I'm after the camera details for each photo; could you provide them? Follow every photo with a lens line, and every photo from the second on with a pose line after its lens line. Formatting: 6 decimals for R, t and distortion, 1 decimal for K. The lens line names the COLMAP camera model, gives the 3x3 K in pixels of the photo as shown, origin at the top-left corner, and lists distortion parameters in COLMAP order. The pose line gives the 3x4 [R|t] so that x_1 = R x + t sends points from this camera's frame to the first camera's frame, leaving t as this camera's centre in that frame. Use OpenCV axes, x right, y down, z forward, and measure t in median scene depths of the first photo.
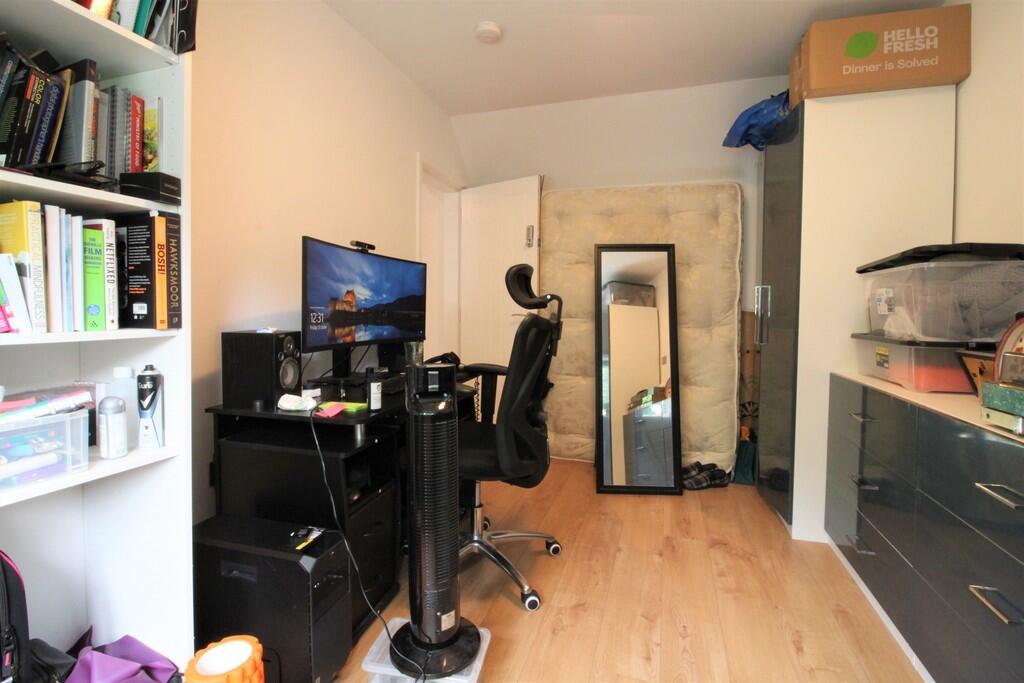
lens RADIAL K [[474.3, 0, 516.1], [0, 474.3, 329.7], [0, 0, 1]] dist [-0.000055, -0.013814]
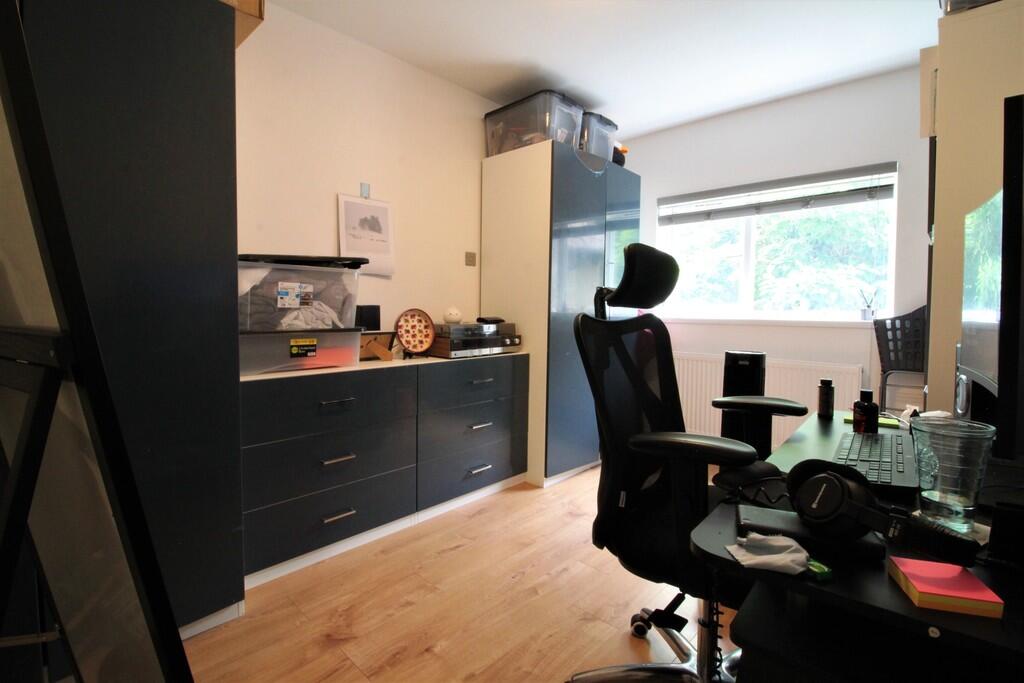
lens RADIAL K [[474.3, 0, 516.1], [0, 474.3, 329.7], [0, 0, 1]] dist [-0.000055, -0.013814]
pose [[-0.902662, -0.025586, 0.429589, -0.120265], [0.008941, 0.996901, 0.078162, -0.063380], [-0.430257, 0.074395, -0.899635, 1.768616]]
